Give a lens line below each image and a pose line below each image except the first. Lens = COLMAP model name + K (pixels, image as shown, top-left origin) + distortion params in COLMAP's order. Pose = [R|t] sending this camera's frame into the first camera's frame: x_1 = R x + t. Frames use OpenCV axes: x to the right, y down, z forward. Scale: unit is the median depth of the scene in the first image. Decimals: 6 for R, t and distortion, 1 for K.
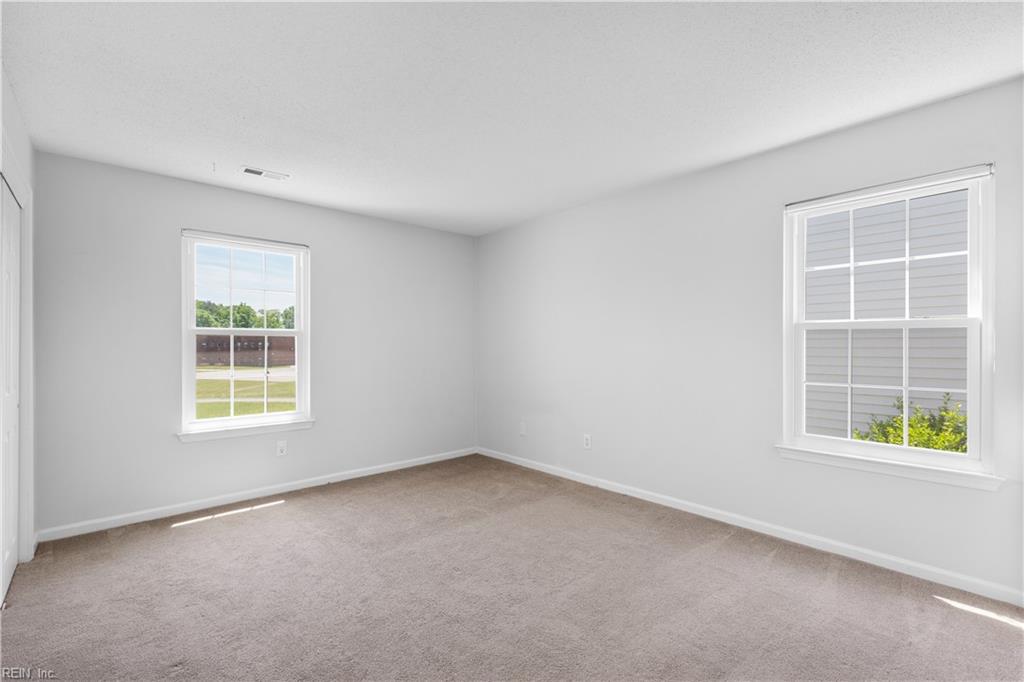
lens RADIAL K [[456.9, 0, 517.7], [0, 456.9, 345.1], [0, 0, 1]] dist [0.010565, 0.000405]
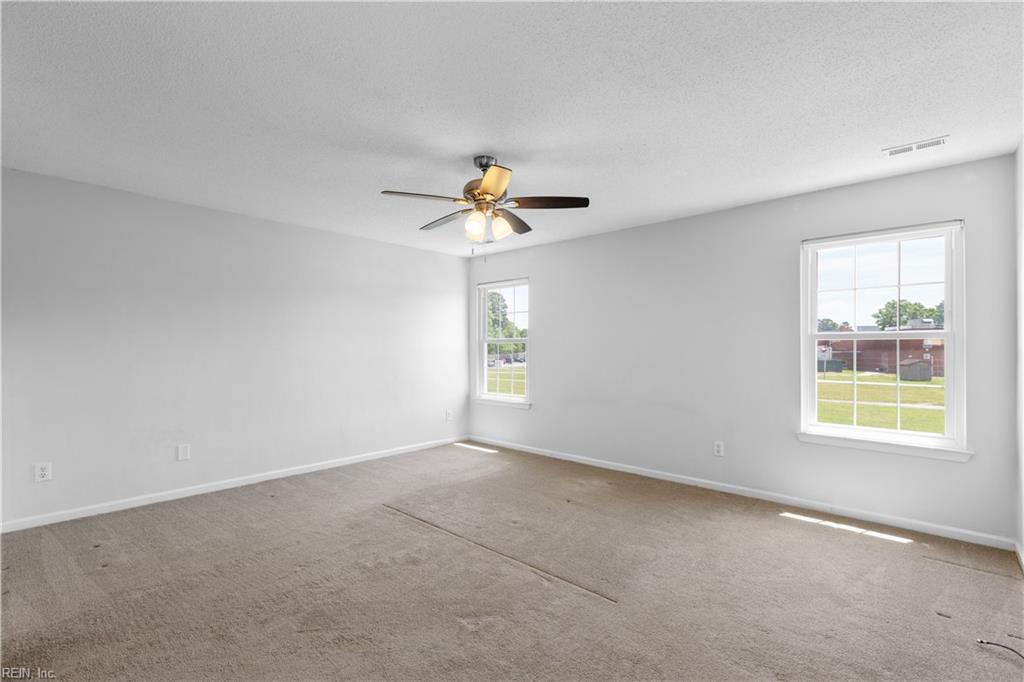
lens RADIAL K [[456.9, 0, 516.9], [0, 456.9, 343.0], [0, 0, 1]] dist [0.010565, 0.000405]
pose [[0.106577, -0.004169, -0.994296, 0.244927], [-0.008532, 0.999951, -0.005107, -0.003206], [0.994268, 0.009027, 0.106536, 0.218582]]
